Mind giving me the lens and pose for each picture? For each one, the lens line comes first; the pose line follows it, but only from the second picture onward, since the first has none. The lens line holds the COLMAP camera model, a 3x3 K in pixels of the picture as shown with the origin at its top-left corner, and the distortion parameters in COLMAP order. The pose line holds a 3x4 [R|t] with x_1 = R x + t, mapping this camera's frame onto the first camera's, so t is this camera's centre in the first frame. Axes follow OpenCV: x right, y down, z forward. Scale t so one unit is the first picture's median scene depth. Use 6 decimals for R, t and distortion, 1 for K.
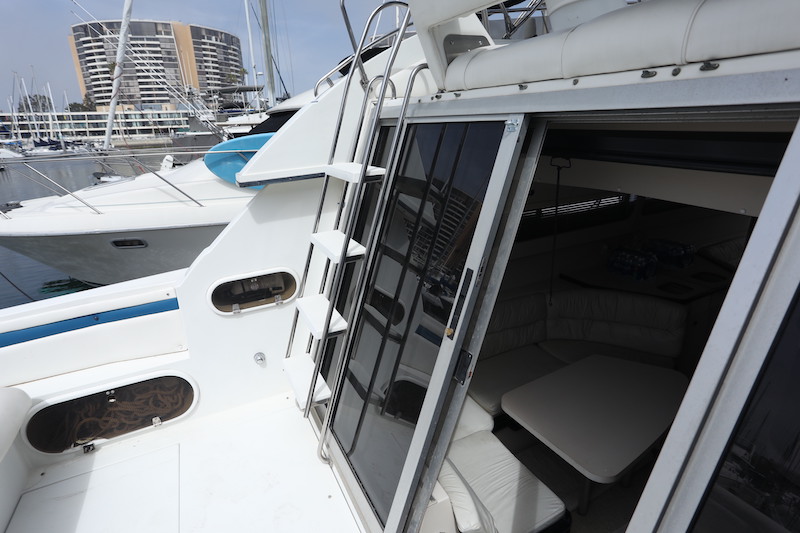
lens RADIAL K [[442.8, 0, 400.0], [0, 442.8, 266.5], [0, 0, 1]] dist [-0.023883, -0.000076]
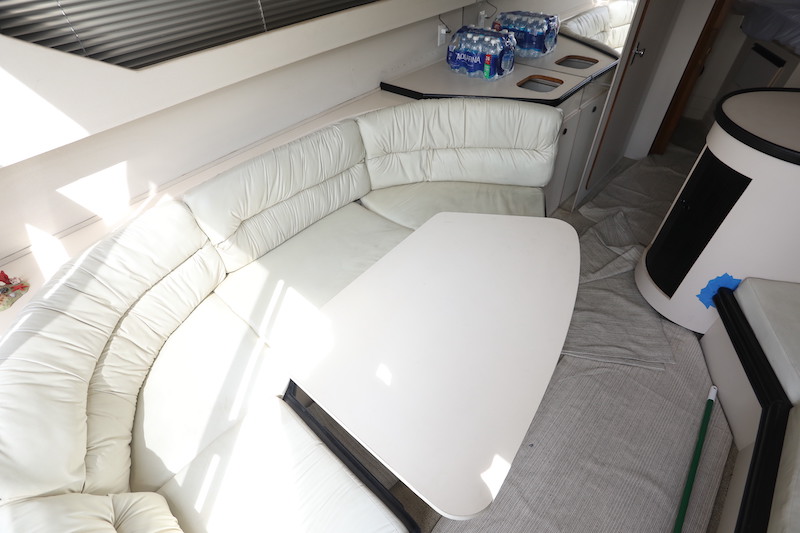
lens RADIAL K [[386.5, 0, 400.0], [0, 386.5, 266.5], [0, 0, 1]] dist [-0.074260, 0.030683]
pose [[0.941928, -0.245274, 0.229375, 0.207529], [0.129009, 0.894918, 0.427175, 0.024930], [-0.310047, -0.372777, 0.874591, 0.431862]]
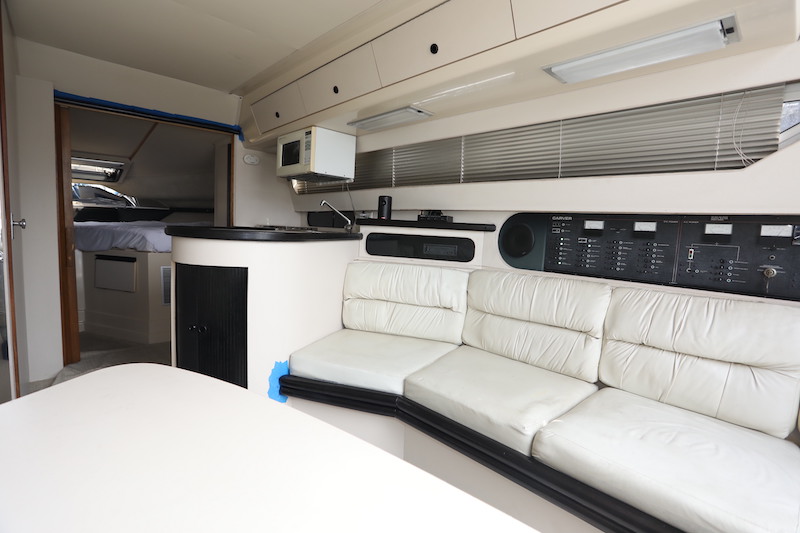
lens RADIAL K [[386.5, 0, 400.0], [0, 386.5, 266.5], [0, 0, 1]] dist [-0.074260, 0.030683]
pose [[-0.258222, -0.073552, 0.963282, 0.204398], [0.289270, 0.945464, 0.149735, 0.136936], [-0.921761, 0.317313, -0.222864, 0.621858]]
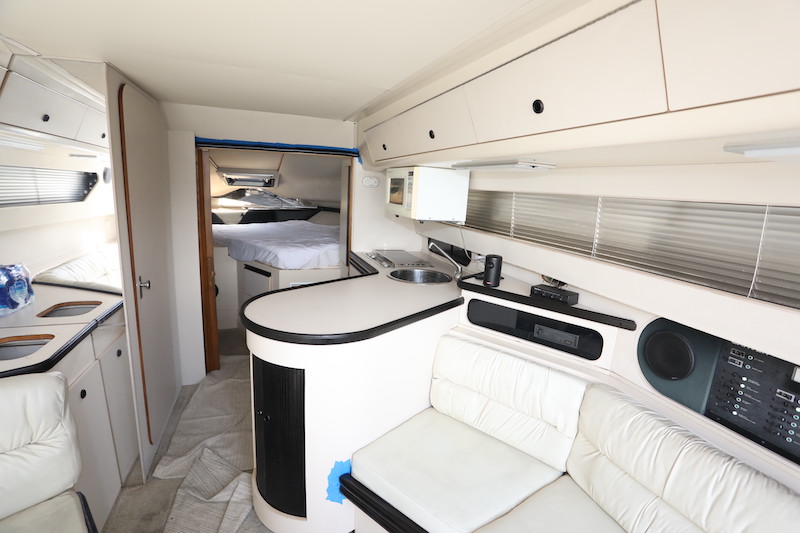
lens RADIAL K [[386.5, 0, 400.0], [0, 386.5, 266.5], [0, 0, 1]] dist [-0.074260, 0.030683]
pose [[0.150978, -0.163290, 0.974957, 0.307238], [0.278218, 0.953415, 0.116598, 0.035336], [-0.948578, 0.253647, 0.189375, 0.492313]]
